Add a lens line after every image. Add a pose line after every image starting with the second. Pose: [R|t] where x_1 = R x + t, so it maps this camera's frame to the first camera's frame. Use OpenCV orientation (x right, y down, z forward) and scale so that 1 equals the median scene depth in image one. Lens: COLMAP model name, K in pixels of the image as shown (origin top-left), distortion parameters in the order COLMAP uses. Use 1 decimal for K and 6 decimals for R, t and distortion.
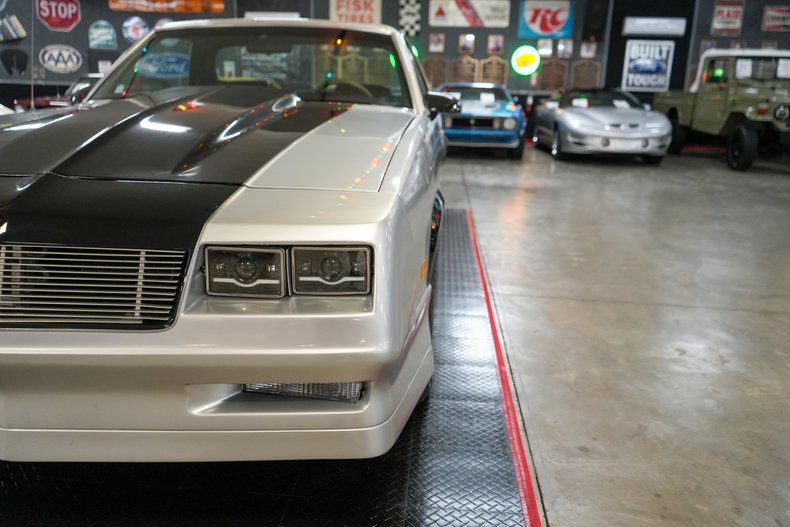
lens RADIAL K [[635.5, 0, 395.0], [0, 635.5, 263.5], [0, 0, 1]] dist [-0.009811, 0.017540]
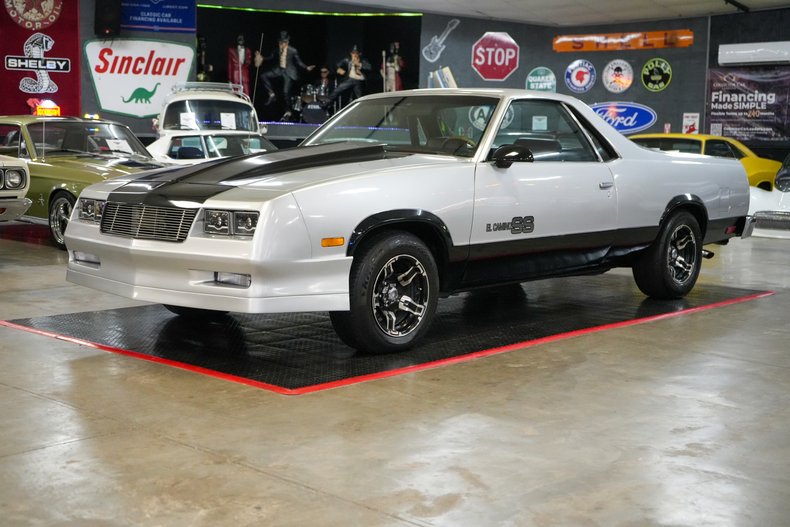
lens RADIAL K [[1028.4, 0, 395.0], [0, 1028.4, 263.5], [0, 0, 1]] dist [0.019923, -0.001381]
pose [[0.816065, 0.056933, -0.575149, 0.137126], [-0.147970, 0.982551, -0.112689, 0.027453], [0.558698, 0.177066, 0.810250, -0.089424]]
